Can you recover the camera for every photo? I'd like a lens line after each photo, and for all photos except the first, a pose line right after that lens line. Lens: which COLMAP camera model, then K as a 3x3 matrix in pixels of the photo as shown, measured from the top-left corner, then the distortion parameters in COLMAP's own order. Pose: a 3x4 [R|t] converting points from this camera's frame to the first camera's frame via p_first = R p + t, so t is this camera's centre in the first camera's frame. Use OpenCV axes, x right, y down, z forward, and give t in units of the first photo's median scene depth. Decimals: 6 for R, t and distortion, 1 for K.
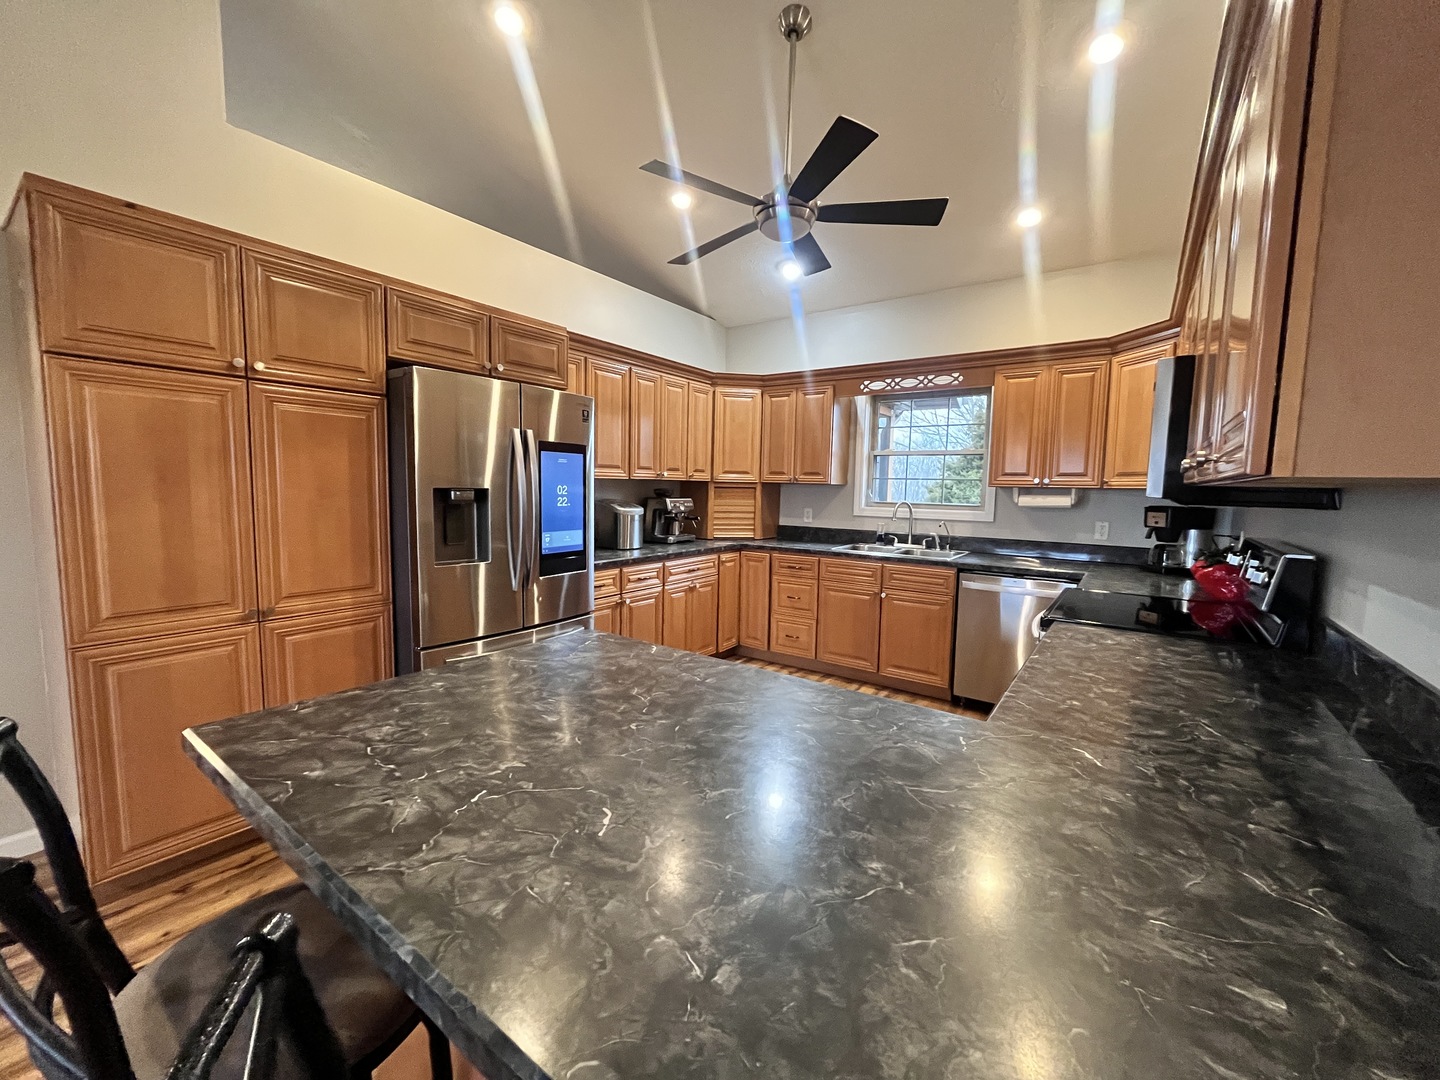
lens RADIAL K [[584.1, 0, 714.1], [0, 584.1, 539.6], [0, 0, 1]] dist [-0.003444, 0.000373]
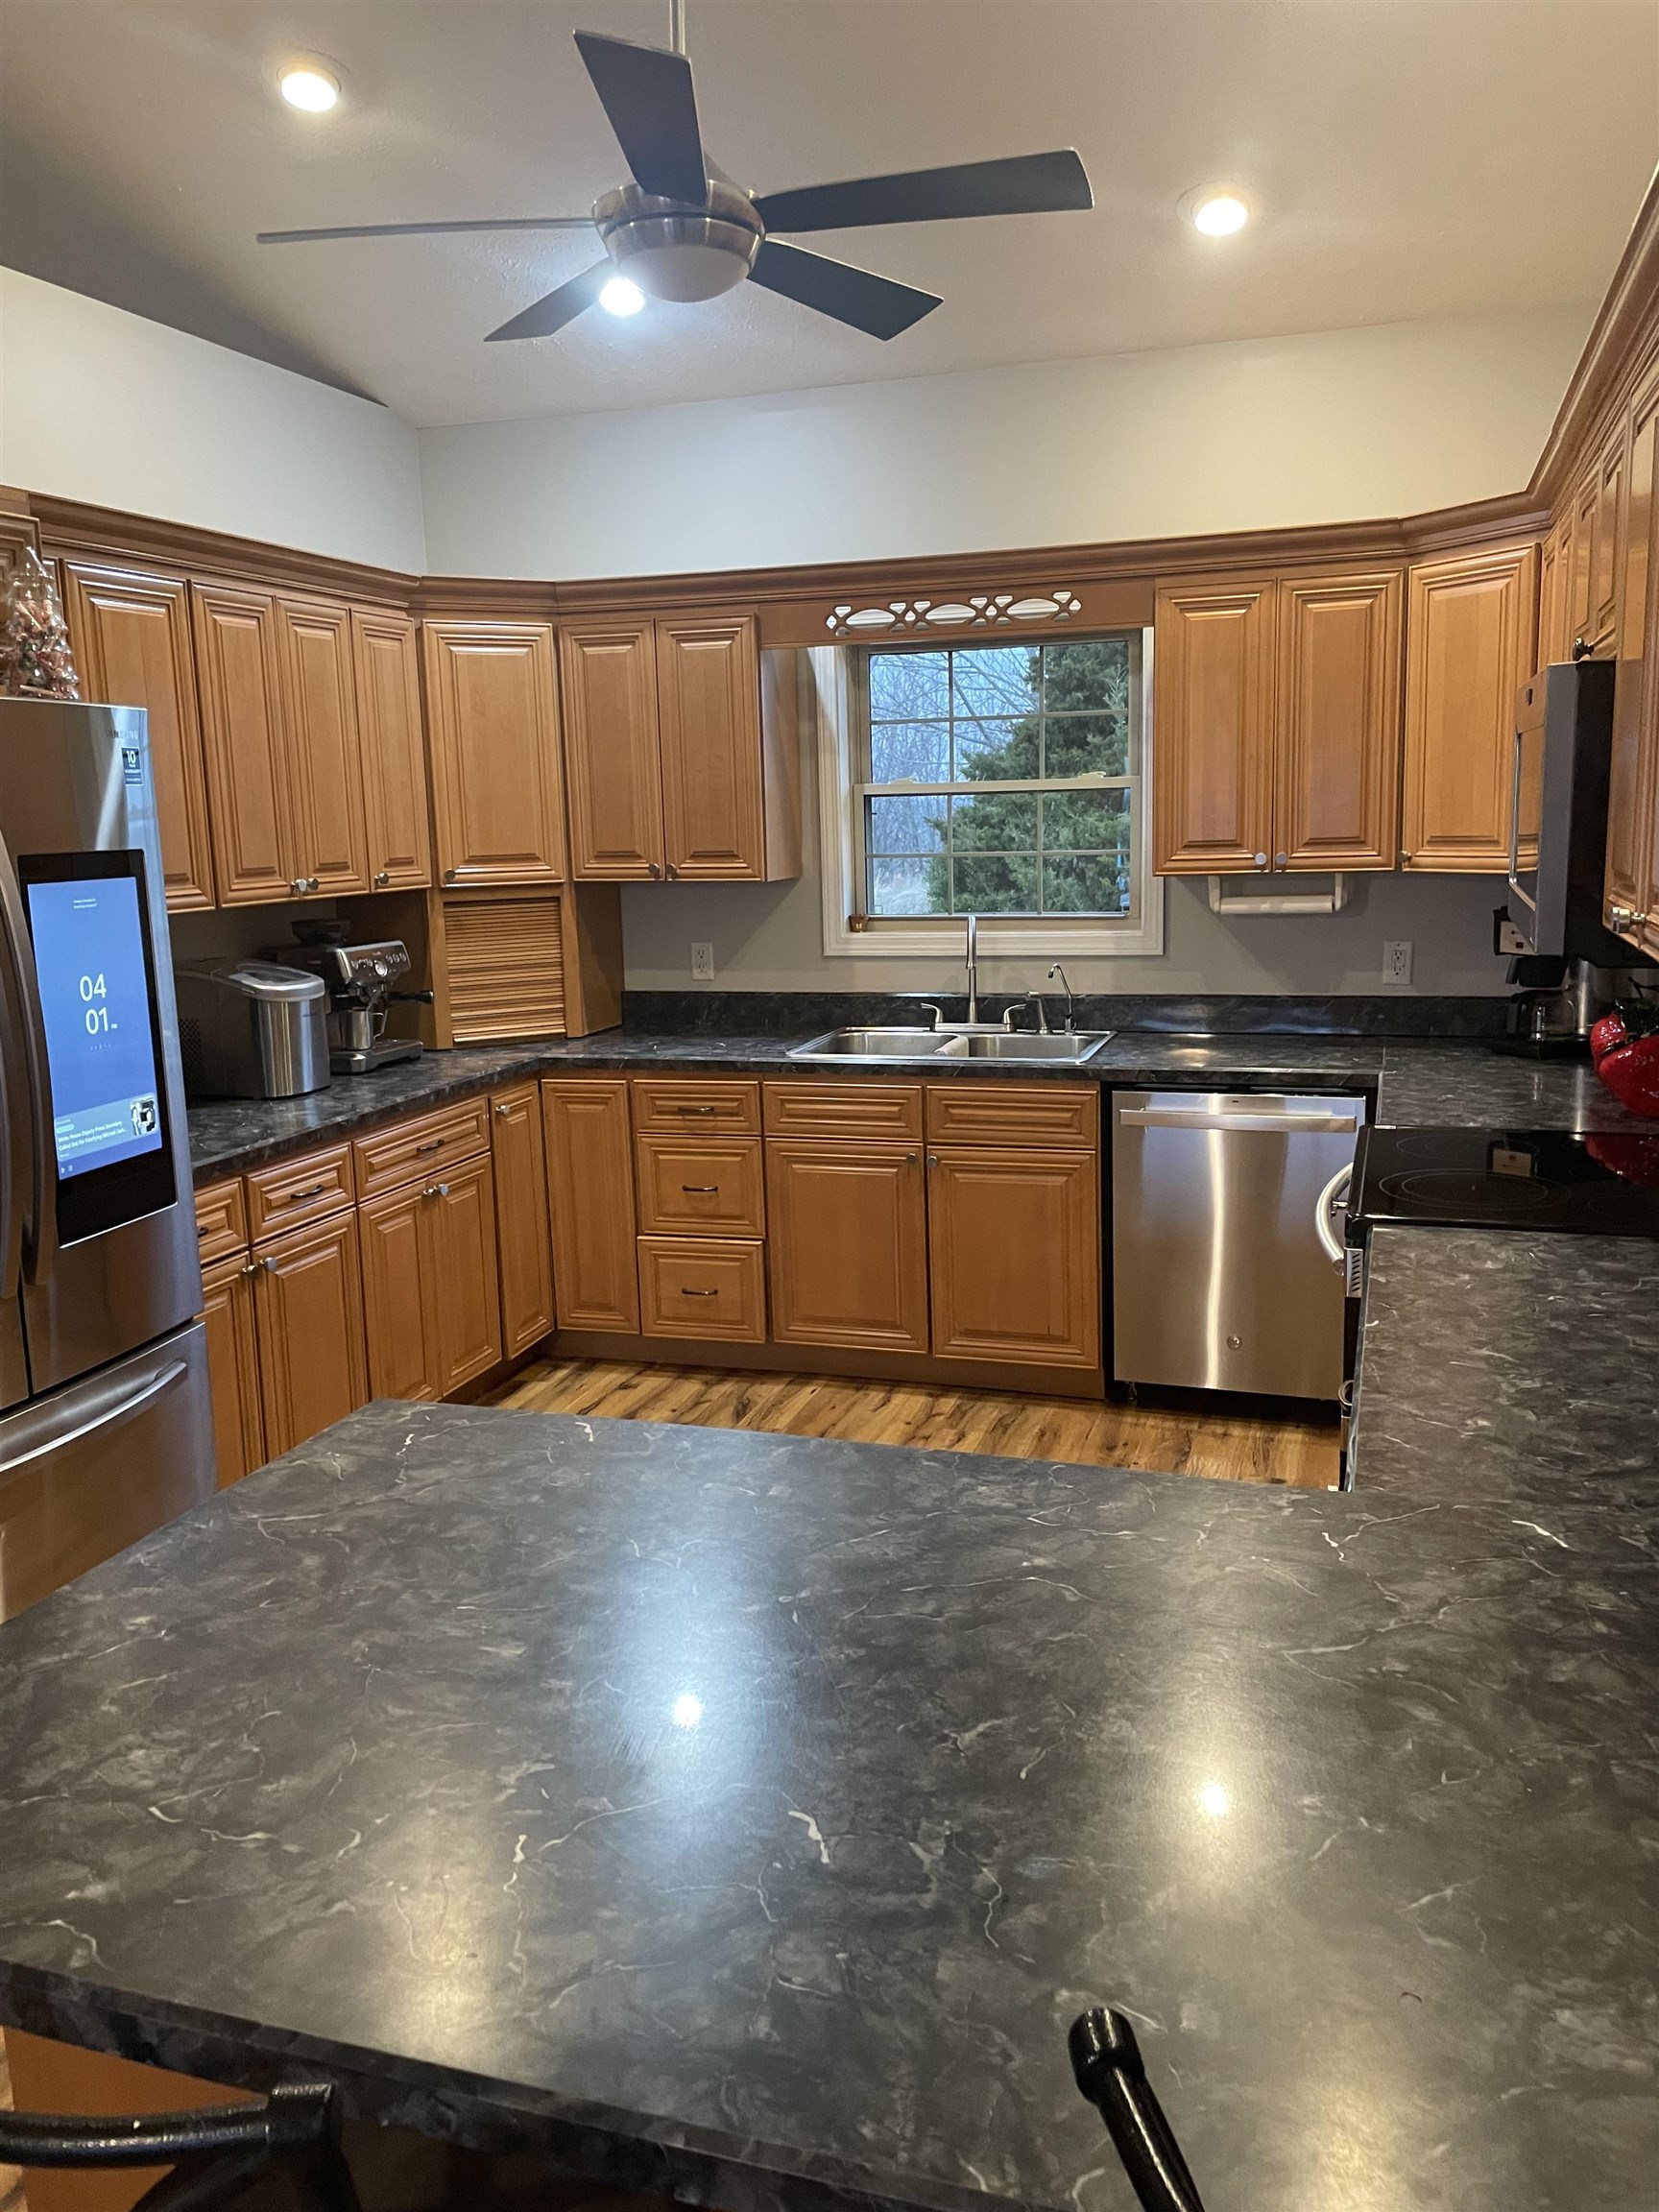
lens RADIAL K [[1690.1, 0, 845.3], [0, 1690.1, 1079.2], [0, 0, 1]] dist [0.089812, -0.121440]
pose [[0.949290, -0.095162, 0.299654, -0.112013], [0.074396, 0.994015, 0.079991, -0.060845], [-0.305473, -0.053642, 0.950689, -0.083051]]
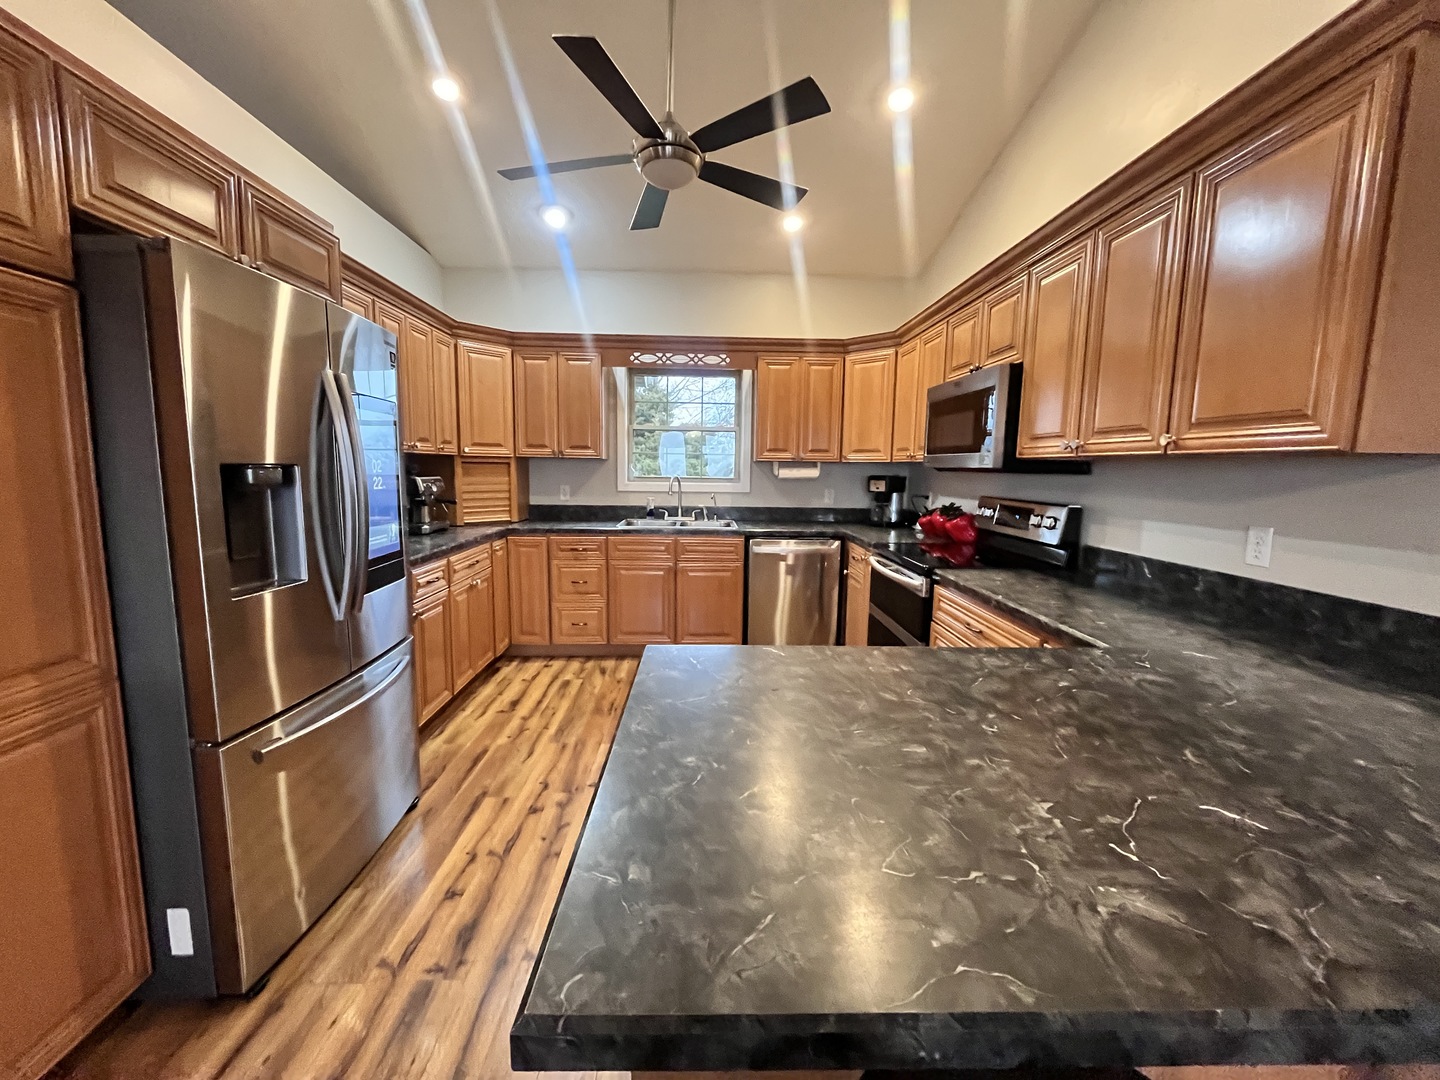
lens RADIAL K [[584.1, 0, 715.7], [0, 584.1, 538.3], [0, 0, 1]] dist [-0.003444, 0.000373]
pose [[0.792672, -0.081663, 0.604154, -0.283036], [0.057682, 0.996588, 0.059027, -0.013375], [-0.606913, -0.011940, 0.794678, 0.158147]]
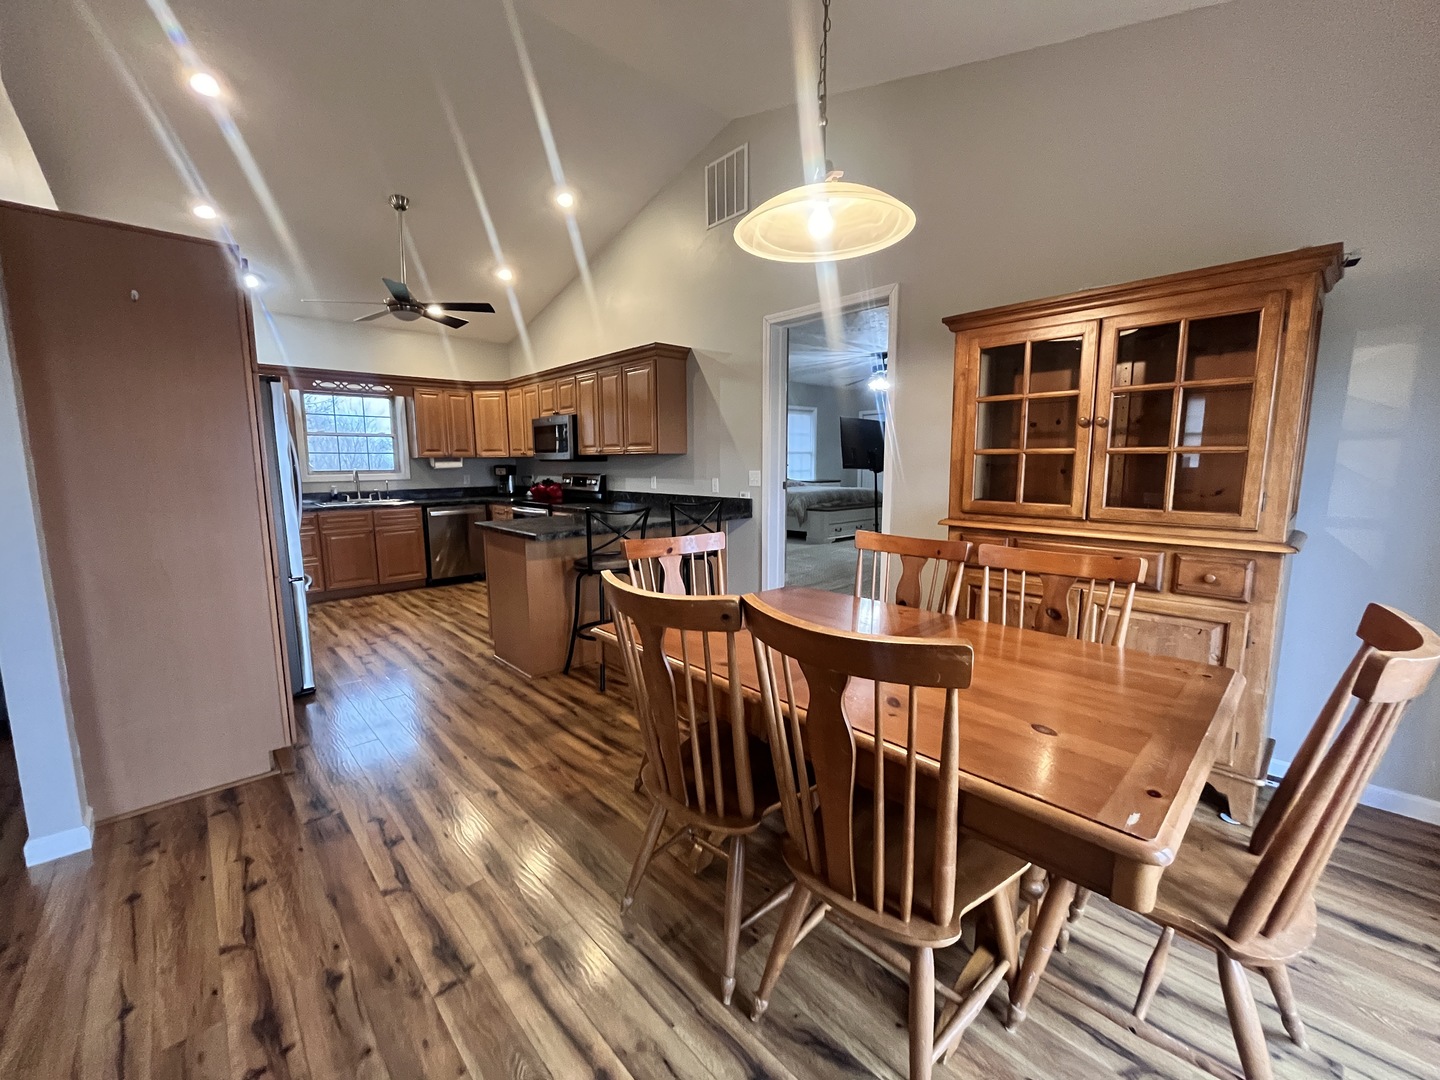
lens RADIAL K [[584.1, 0, 719.7], [0, 584.1, 539.3], [0, 0, 1]] dist [-0.003444, 0.000373]
pose [[0.187383, -0.152670, 0.970350, -1.056988], [0.103333, 0.985431, 0.135088, 0.004733], [-0.976837, 0.074956, 0.200429, -0.174229]]
